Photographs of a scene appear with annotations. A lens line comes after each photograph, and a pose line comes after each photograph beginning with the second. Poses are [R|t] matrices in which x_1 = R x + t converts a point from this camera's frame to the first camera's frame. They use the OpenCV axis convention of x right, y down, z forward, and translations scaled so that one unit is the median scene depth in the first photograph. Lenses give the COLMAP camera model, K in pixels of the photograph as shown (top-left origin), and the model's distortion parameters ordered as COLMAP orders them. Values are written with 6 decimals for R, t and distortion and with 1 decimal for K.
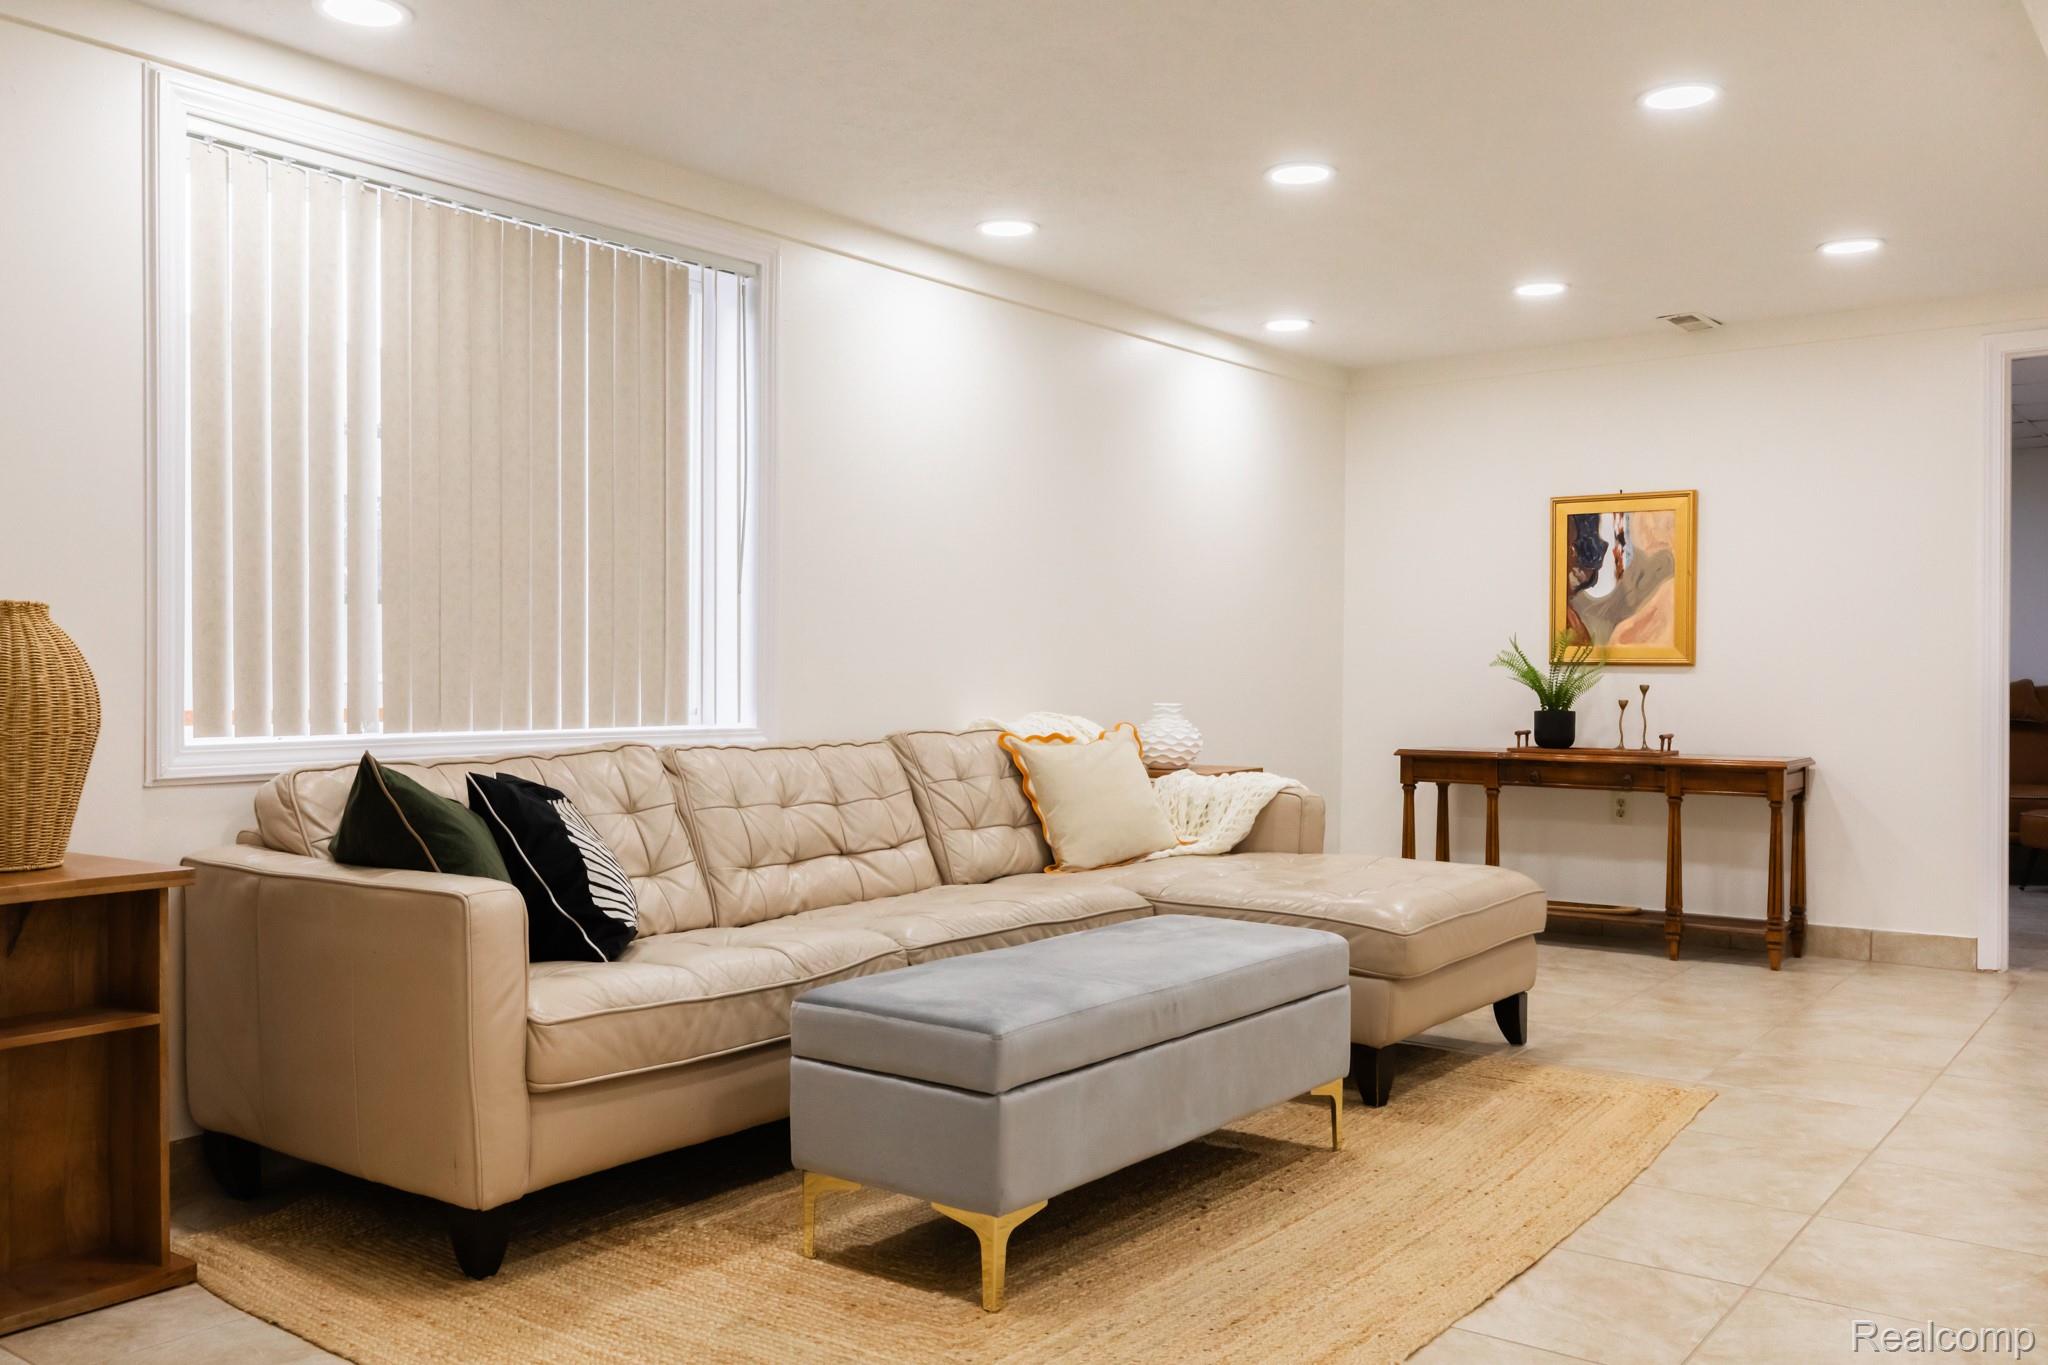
lens RADIAL K [[1701.3, 0, 1006.1], [0, 1701.3, 674.5], [0, 0, 1]] dist [-0.005964, -0.003225]
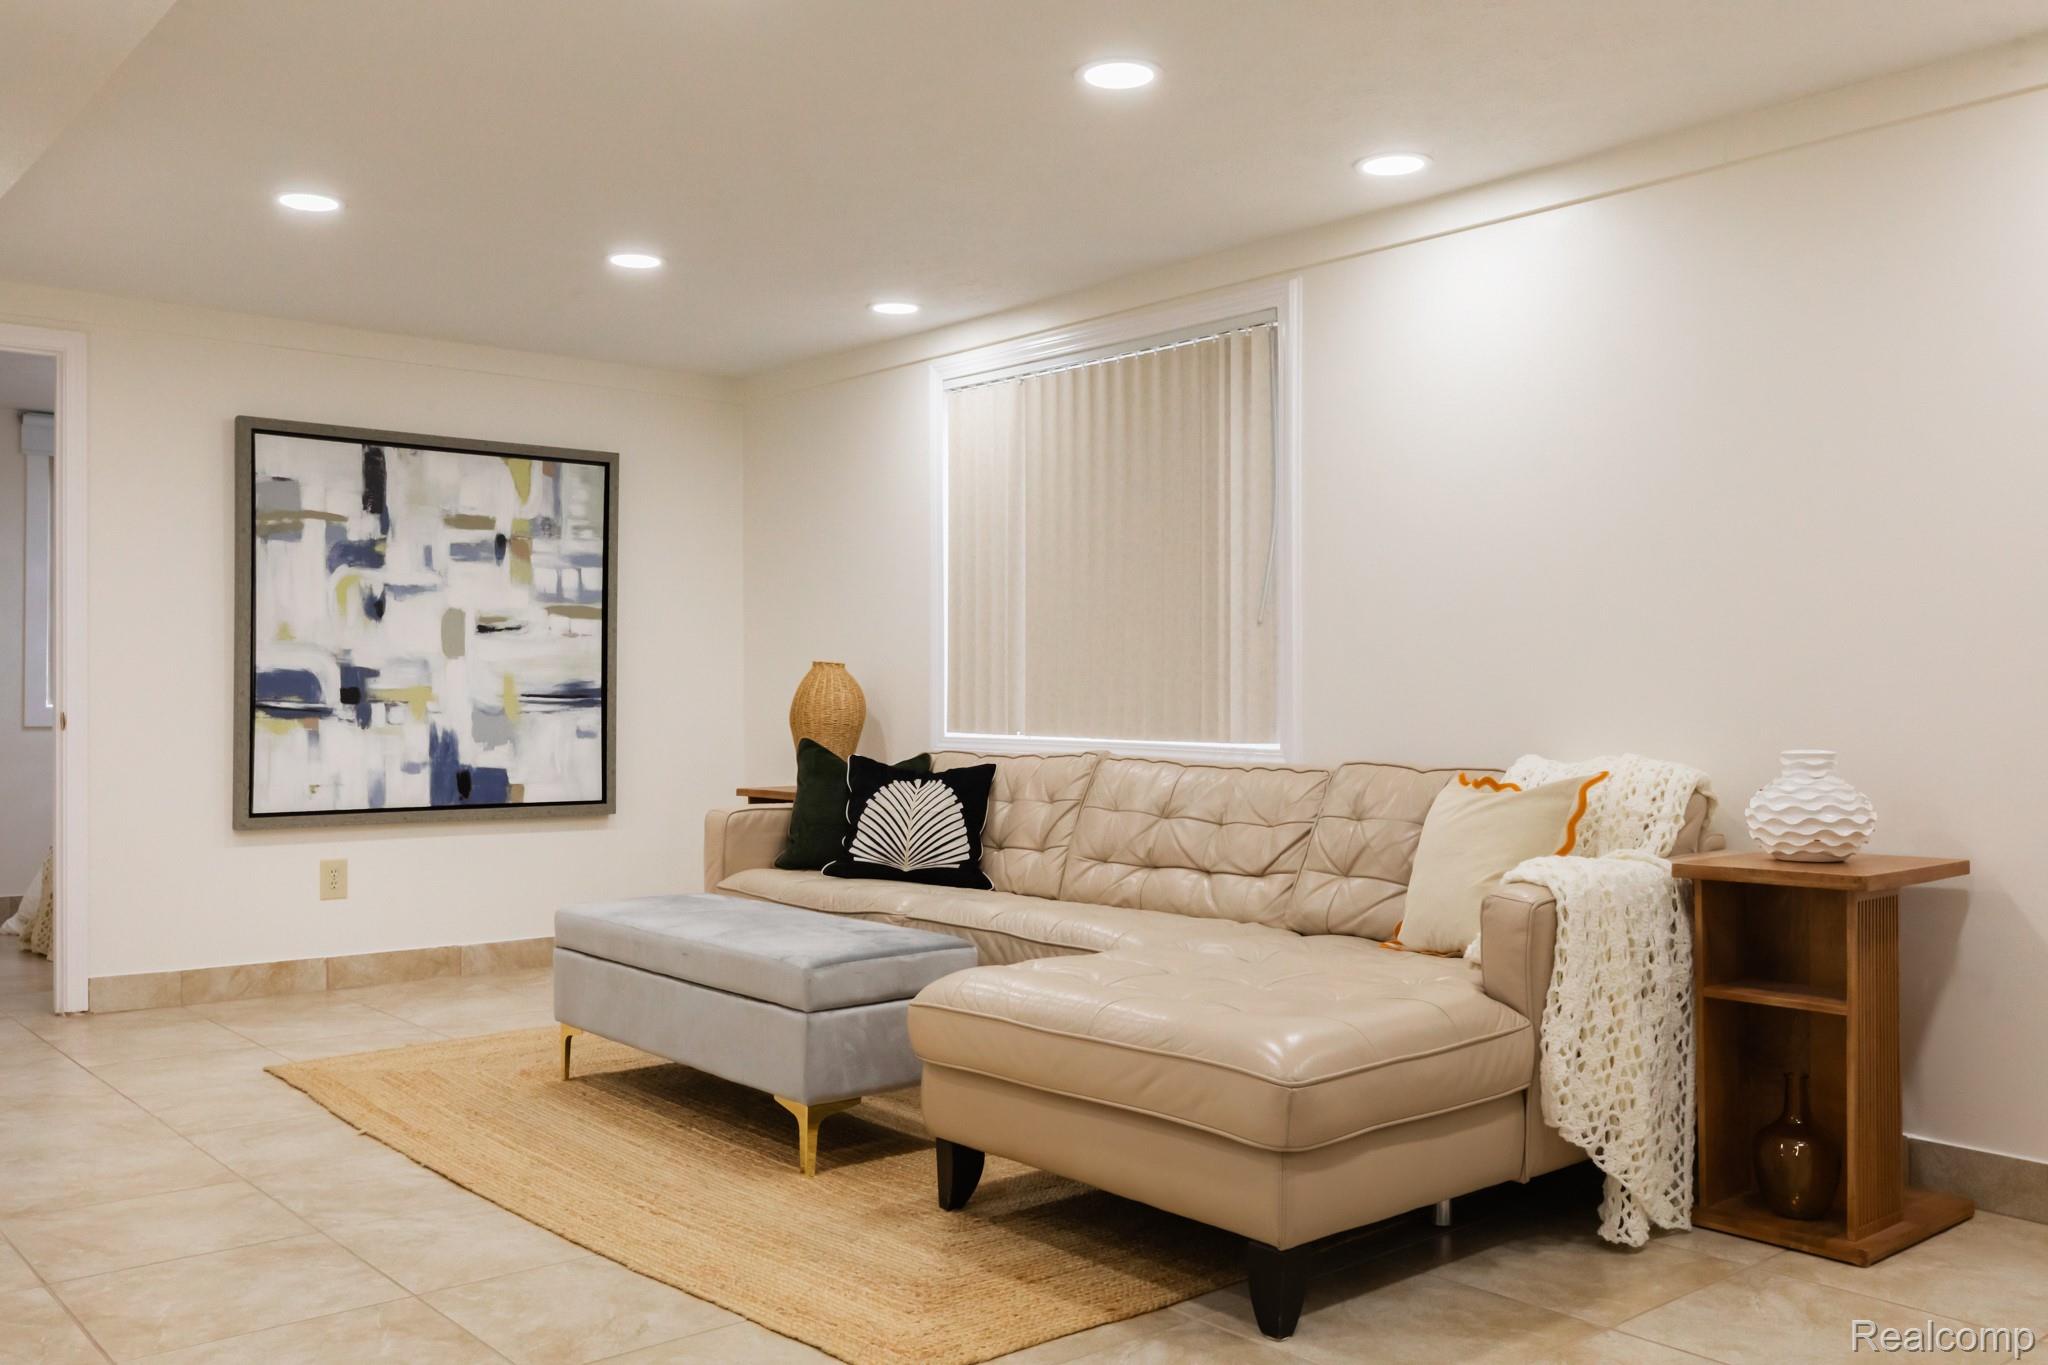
lens RADIAL K [[1701.3, 0, 1006.6], [0, 1701.3, 691.5], [0, 0, 1]] dist [-0.005964, -0.003225]
pose [[-0.206481, 0.000595, -0.978450, 1.285711], [0.000100, 1.000000, 0.000587, -0.007173], [0.978451, 0.000023, -0.206481, 1.478272]]
